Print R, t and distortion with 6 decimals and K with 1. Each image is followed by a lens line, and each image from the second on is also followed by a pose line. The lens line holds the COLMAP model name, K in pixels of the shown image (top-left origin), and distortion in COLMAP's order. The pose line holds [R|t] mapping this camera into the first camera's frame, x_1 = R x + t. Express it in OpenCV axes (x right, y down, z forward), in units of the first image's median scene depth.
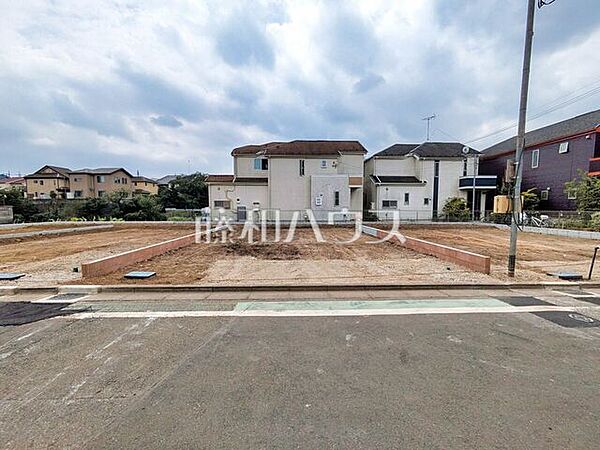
lens RADIAL K [[238.3, 0, 302.2], [0, 238.3, 224.2], [0, 0, 1]] dist [-0.003430, 0.002720]
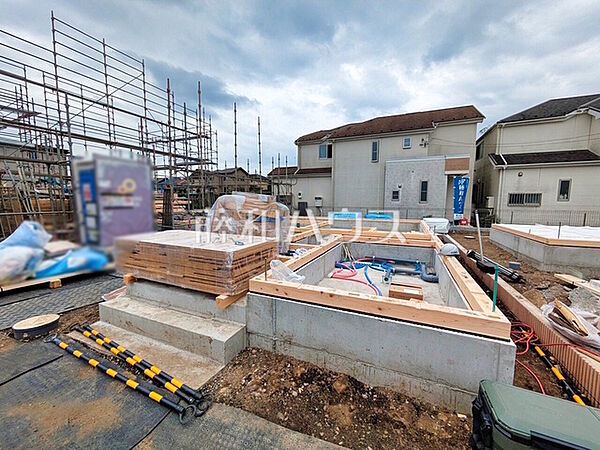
lens RADIAL K [[238.3, 0, 302.2], [0, 238.3, 224.2], [0, 0, 1]] dist [-0.003430, 0.002720]
pose [[0.897028, 0.047509, -0.439414, 0.127485], [-0.036392, 0.998769, 0.033694, -0.021030], [0.440474, -0.014233, 0.897653, 0.201652]]
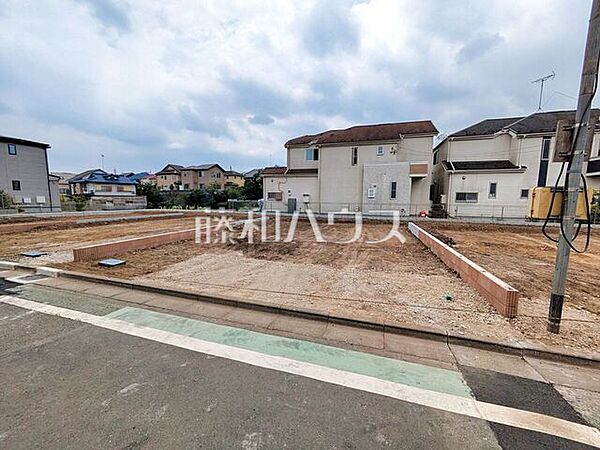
lens RADIAL K [[238.3, 0, 302.2], [0, 238.3, 224.2], [0, 0, 1]] dist [-0.003430, 0.002720]
pose [[0.942752, 0.045752, -0.330340, 0.115530], [-0.033543, 0.998530, 0.042567, -0.008980], [0.331802, -0.029050, 0.942901, 0.064517]]
